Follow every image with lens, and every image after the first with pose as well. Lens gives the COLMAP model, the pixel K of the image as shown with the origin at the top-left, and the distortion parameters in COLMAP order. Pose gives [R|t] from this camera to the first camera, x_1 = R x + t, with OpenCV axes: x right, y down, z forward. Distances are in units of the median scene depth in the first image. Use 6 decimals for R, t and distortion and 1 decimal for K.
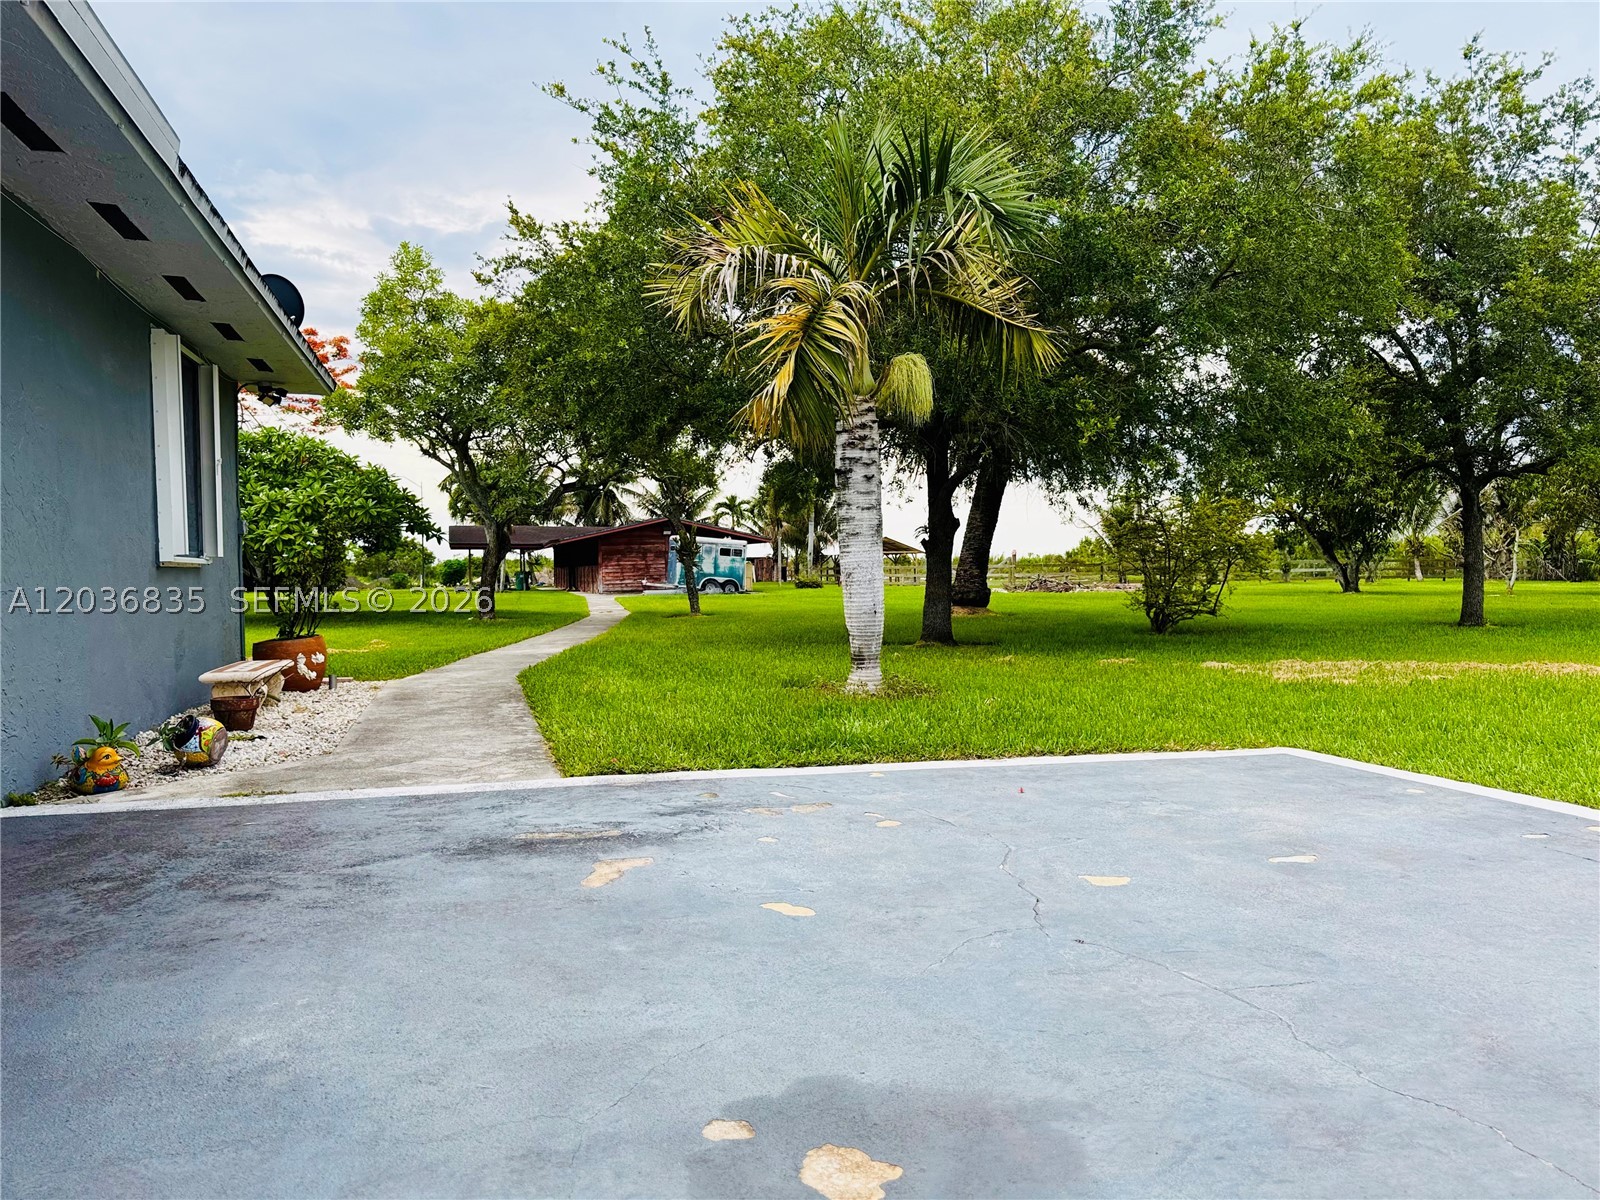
lens RADIAL K [[1129.9, 0, 800.2], [0, 1129.9, 613.6], [0, 0, 1]] dist [0.006856, -0.004812]
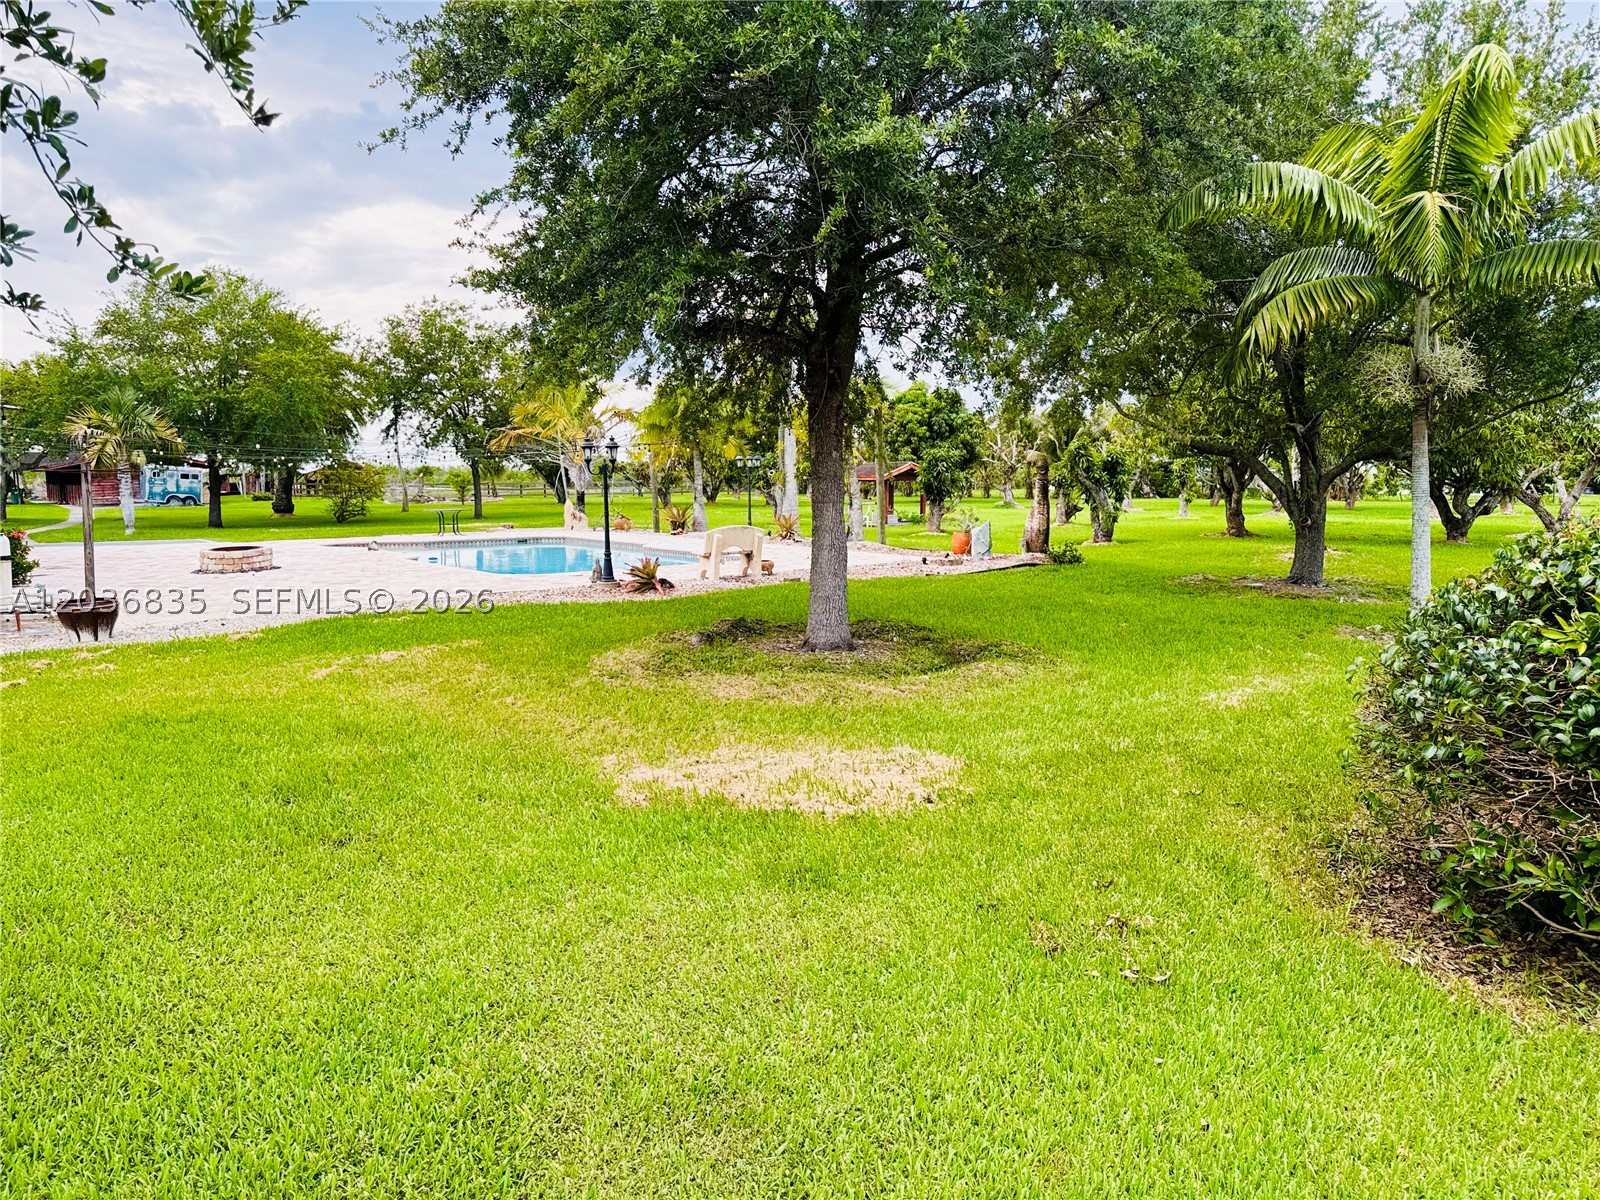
lens RADIAL K [[1129.9, 0, 800.2], [0, 1129.9, 613.6], [0, 0, 1]] dist [0.006856, -0.004812]
pose [[0.933419, -0.038085, 0.356762, 0.142858], [0.009106, 0.996545, 0.082558, 0.007273], [-0.358673, -0.073813, 0.930540, -0.622774]]
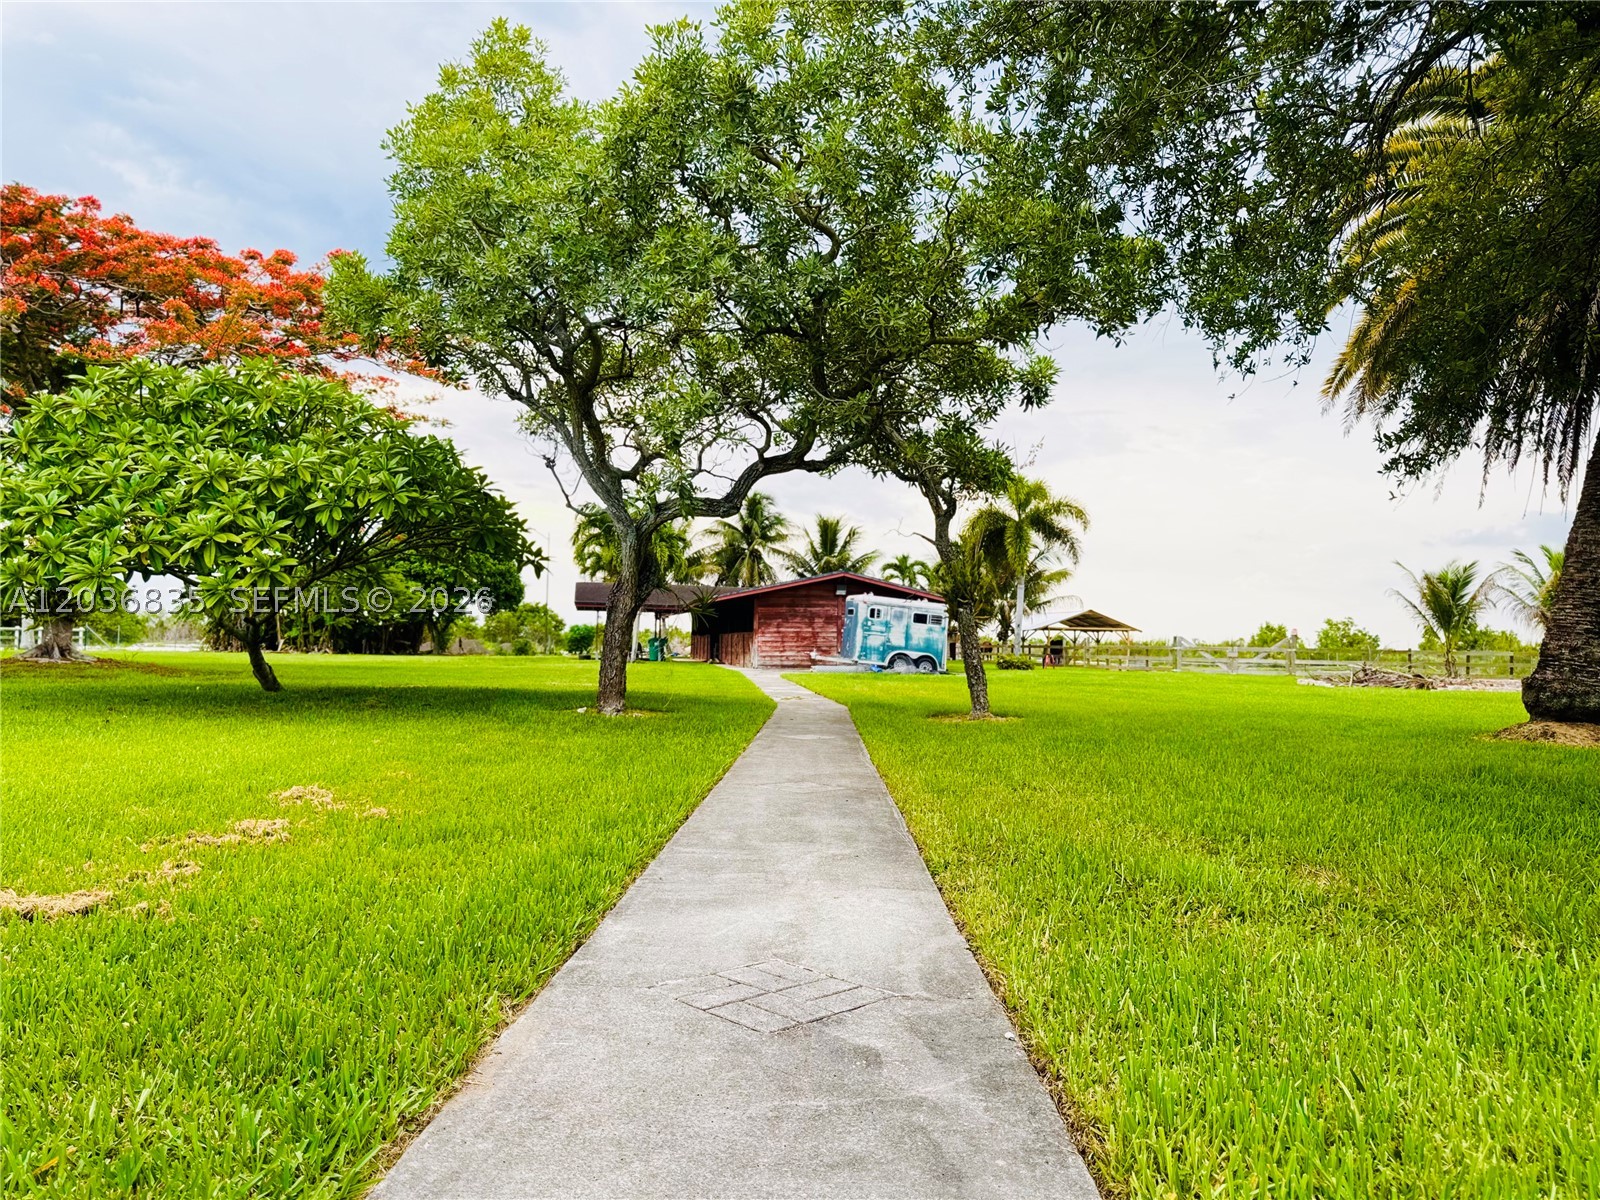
lens RADIAL K [[1129.9, 0, 800.2], [0, 1129.9, 613.6], [0, 0, 1]] dist [0.006856, -0.004812]
pose [[0.993767, 0.026961, -0.108171, -0.064404], [-0.034260, 0.997218, -0.066198, -0.004517], [0.106085, 0.069492, 0.991926, 0.232426]]
